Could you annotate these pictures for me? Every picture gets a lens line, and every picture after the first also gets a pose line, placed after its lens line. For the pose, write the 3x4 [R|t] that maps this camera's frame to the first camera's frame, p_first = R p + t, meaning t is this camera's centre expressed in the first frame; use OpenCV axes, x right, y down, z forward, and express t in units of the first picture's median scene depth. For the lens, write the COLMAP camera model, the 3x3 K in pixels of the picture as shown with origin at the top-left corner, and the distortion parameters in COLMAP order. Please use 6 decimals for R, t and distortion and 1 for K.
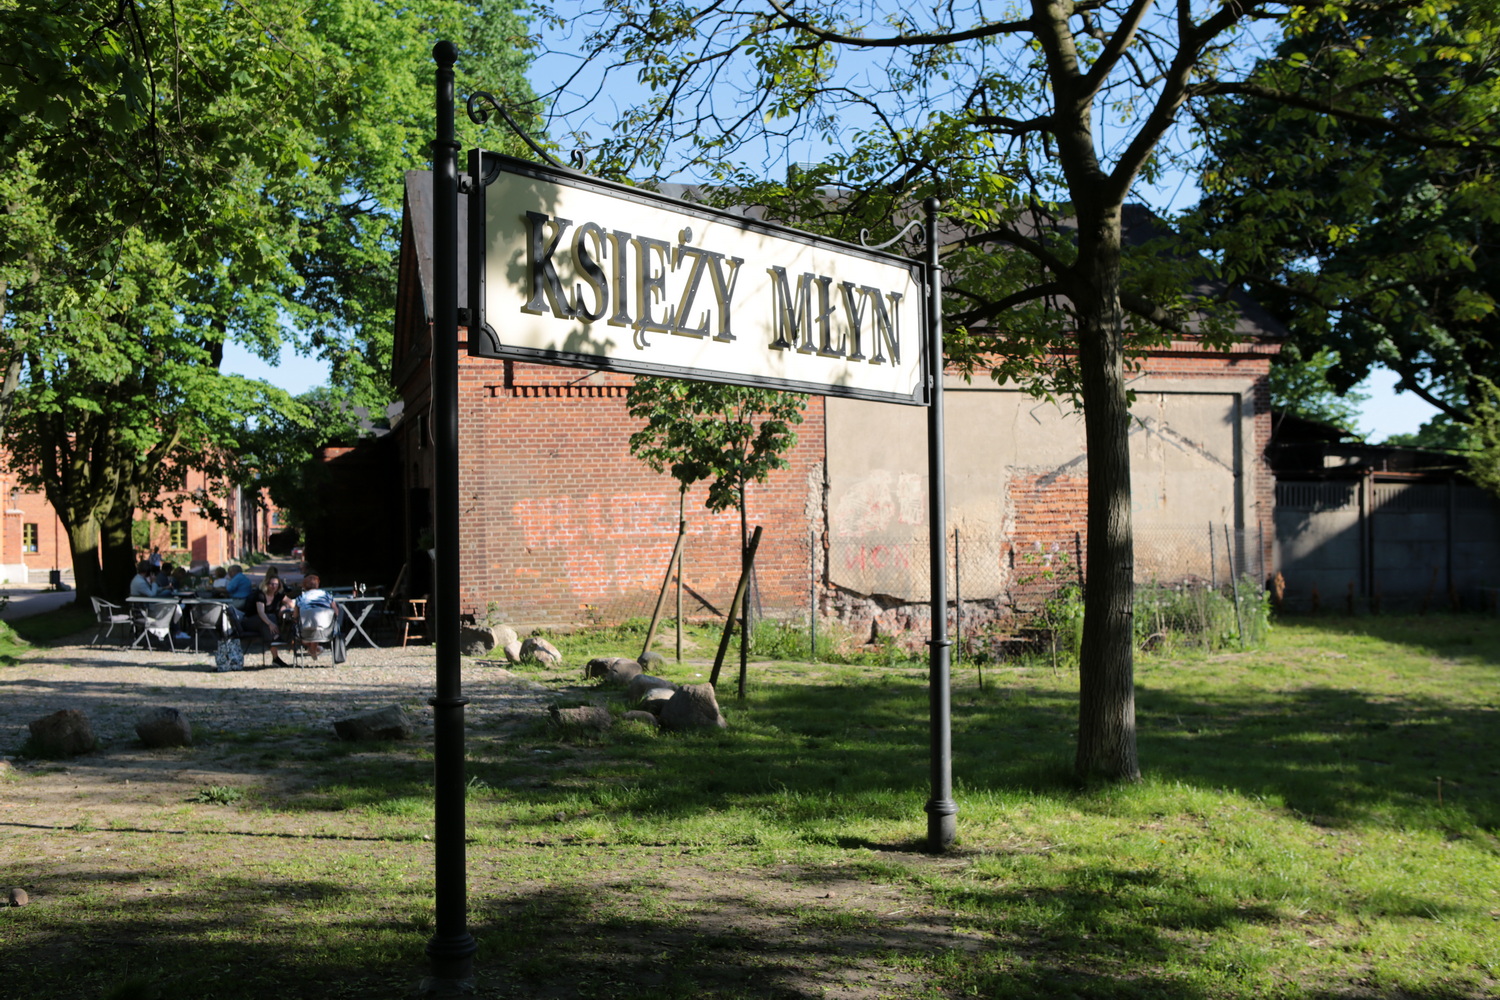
lens RADIAL K [[1558.1, 0, 746.4], [0, 1558.1, 500.3], [0, 0, 1]] dist [-0.060870, 0.000000]
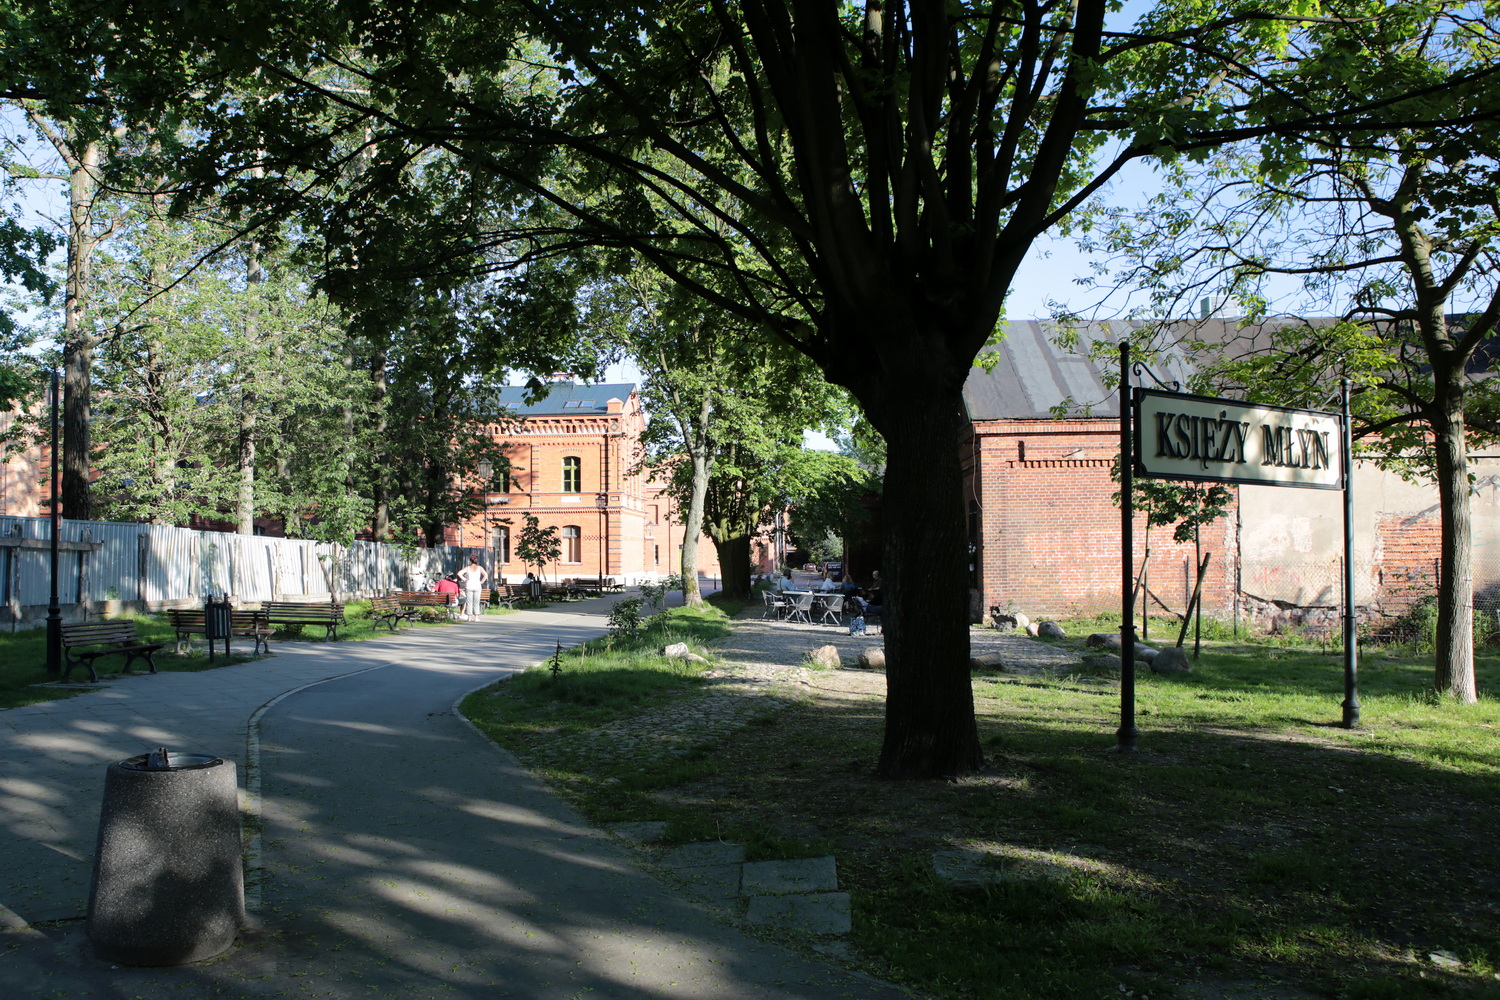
lens RADIAL K [[1144.4, 0, 751.7], [0, 1144.4, 505.3], [0, 0, 1]] dist [-0.007933, 0.013140]
pose [[0.946577, -0.001538, -0.322474, -0.056984], [-0.005681, 0.999754, -0.021445, -0.003840], [0.322428, 0.022131, 0.946335, -0.267361]]
